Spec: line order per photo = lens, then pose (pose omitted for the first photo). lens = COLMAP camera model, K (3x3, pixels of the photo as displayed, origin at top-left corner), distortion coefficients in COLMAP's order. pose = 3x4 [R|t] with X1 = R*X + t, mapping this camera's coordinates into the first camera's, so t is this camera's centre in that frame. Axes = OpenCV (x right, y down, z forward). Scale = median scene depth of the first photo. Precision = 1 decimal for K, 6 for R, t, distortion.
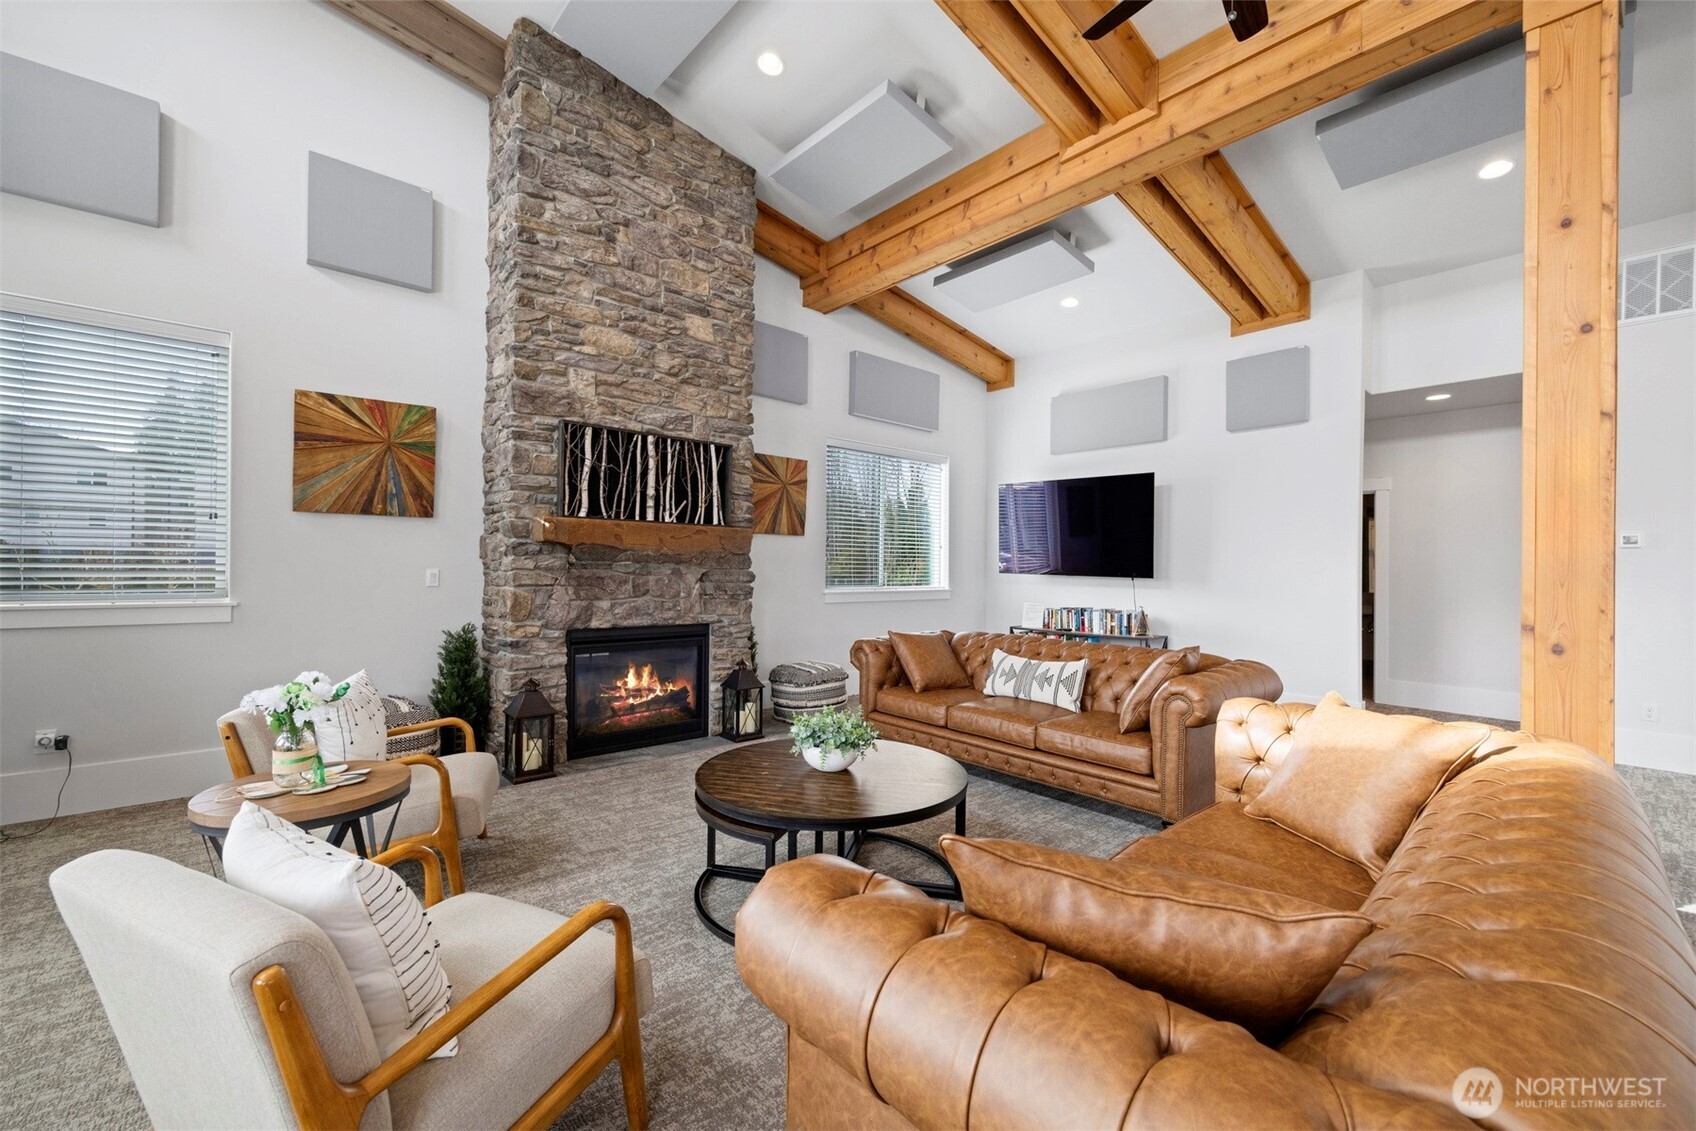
lens RADIAL K [[687.1, 0, 848.0], [0, 687.1, 565.5], [0, 0, 1]] dist [-0.000387, -0.000022]
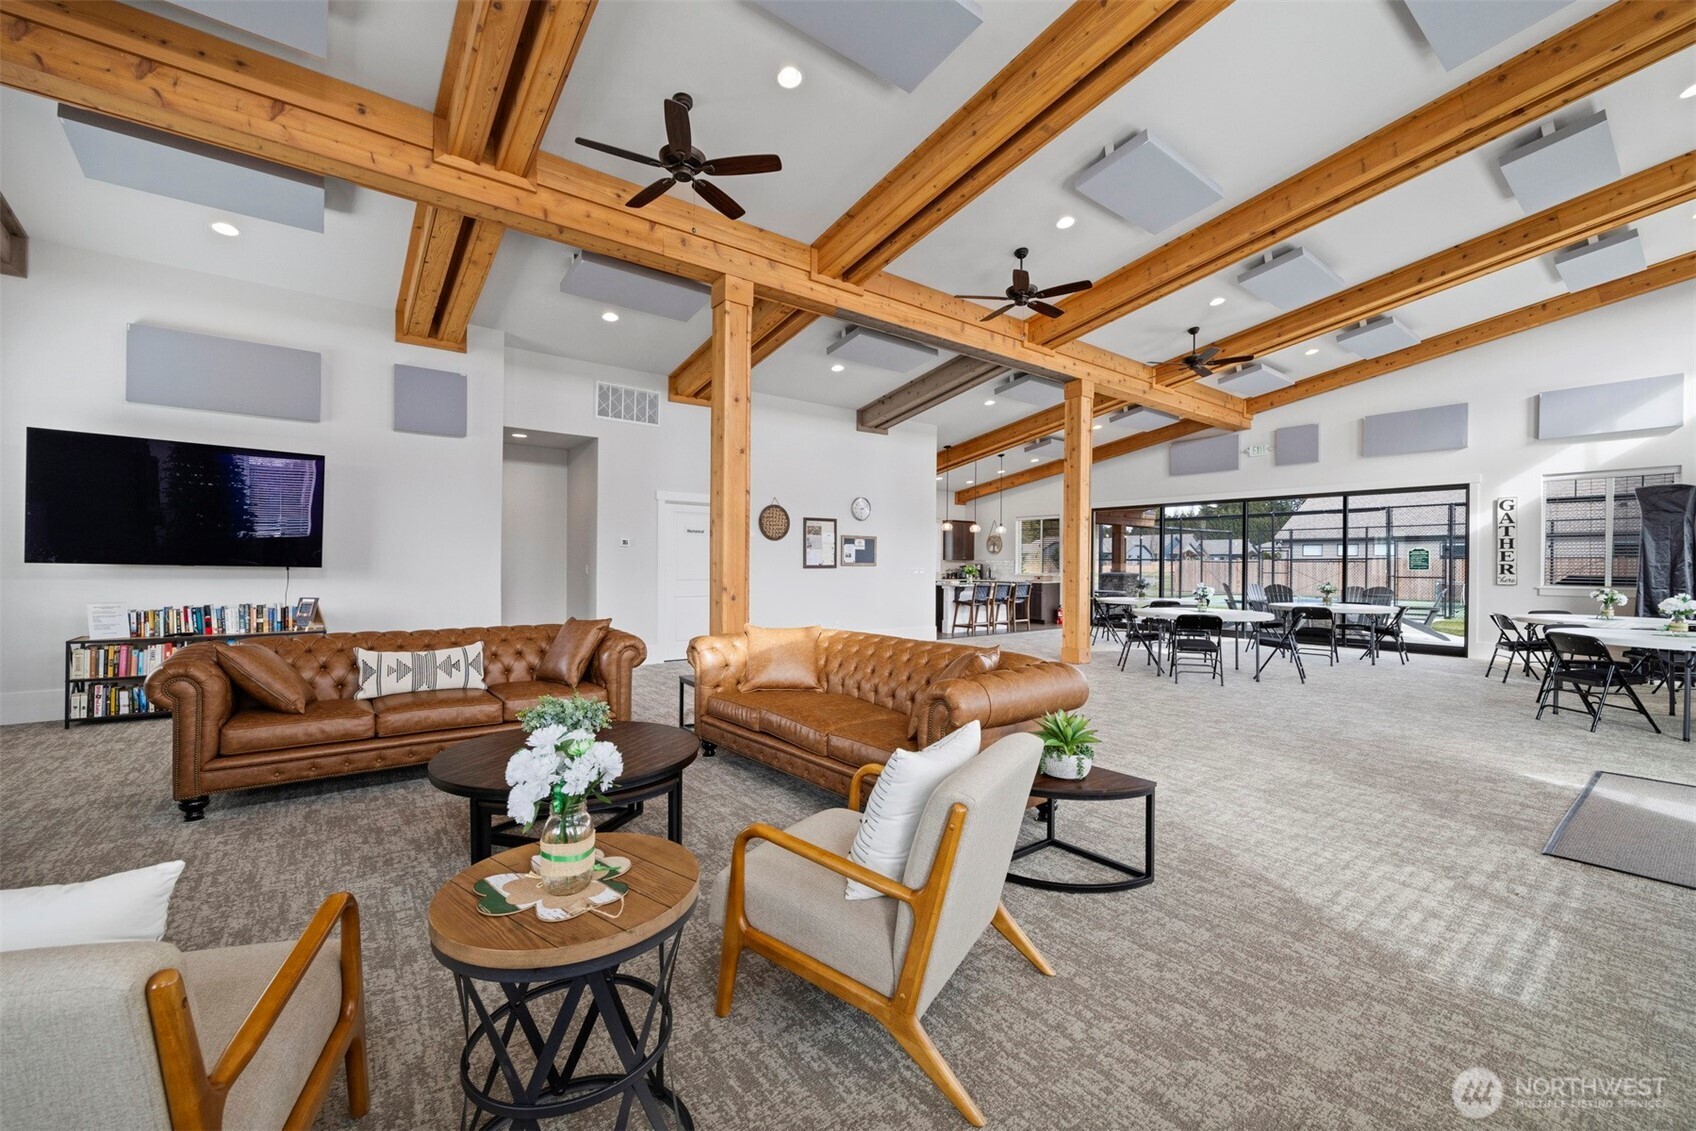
lens RADIAL K [[687.1, 0, 848.0], [0, 687.1, 565.5], [0, 0, 1]] dist [-0.000387, -0.000022]
pose [[0.069099, -0.012449, 0.997532, -0.505523], [-0.011195, 0.999849, 0.013254, -0.005346], [-0.997547, -0.012083, 0.068949, 0.233095]]
